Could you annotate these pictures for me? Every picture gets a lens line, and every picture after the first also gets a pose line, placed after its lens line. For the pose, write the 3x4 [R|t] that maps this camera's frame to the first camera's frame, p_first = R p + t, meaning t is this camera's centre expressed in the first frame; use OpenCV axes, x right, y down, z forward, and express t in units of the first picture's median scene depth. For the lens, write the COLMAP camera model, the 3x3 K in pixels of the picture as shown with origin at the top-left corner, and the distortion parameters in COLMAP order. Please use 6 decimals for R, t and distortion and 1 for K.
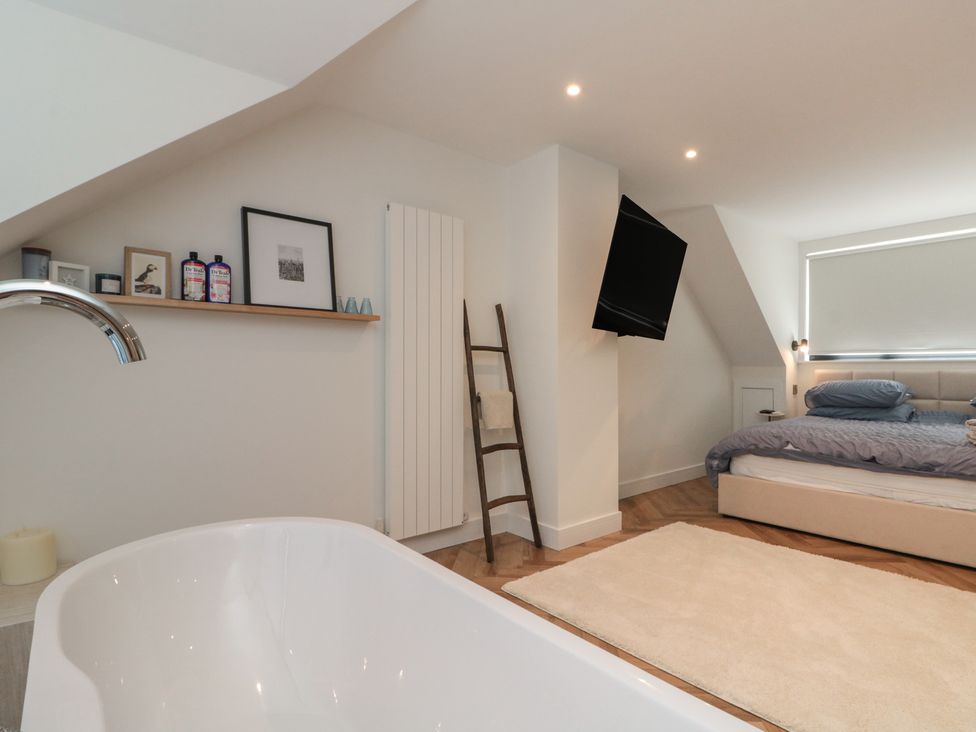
lens RADIAL K [[512.0, 0, 493.8], [0, 512.0, 371.2], [0, 0, 1]] dist [0.002828, -0.015810]
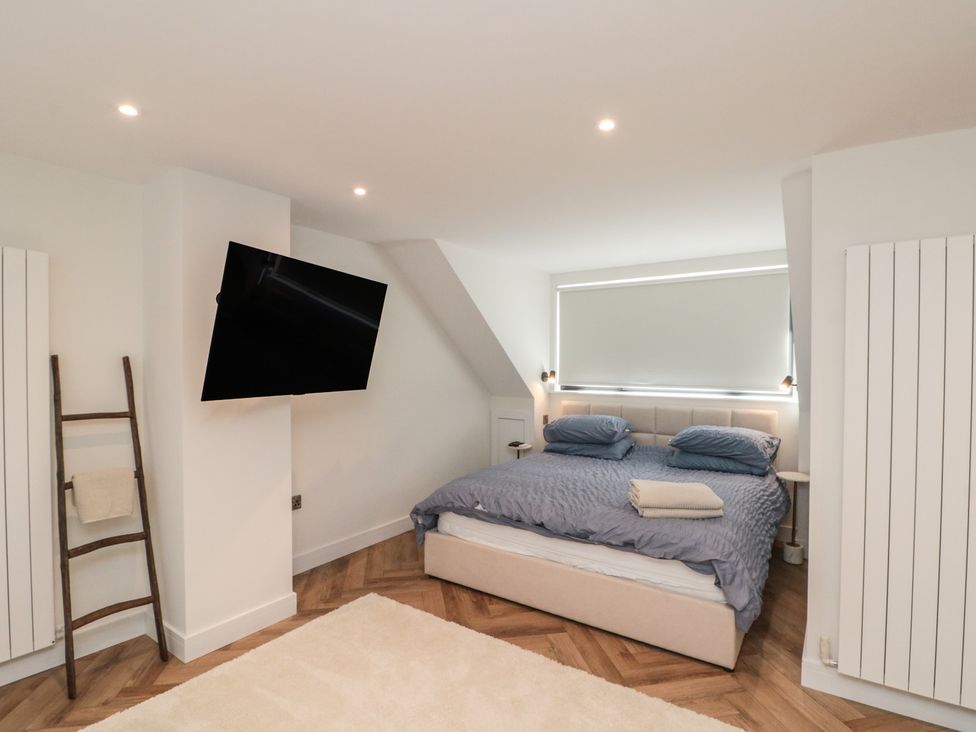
lens RADIAL K [[512.0, 0, 493.8], [0, 512.0, 371.2], [0, 0, 1]] dist [0.002828, -0.015810]
pose [[0.963520, -0.003014, 0.267619, 0.331294], [-0.000086, 0.999933, 0.011571, -0.109954], [-0.267636, -0.011172, 0.963455, 0.073307]]
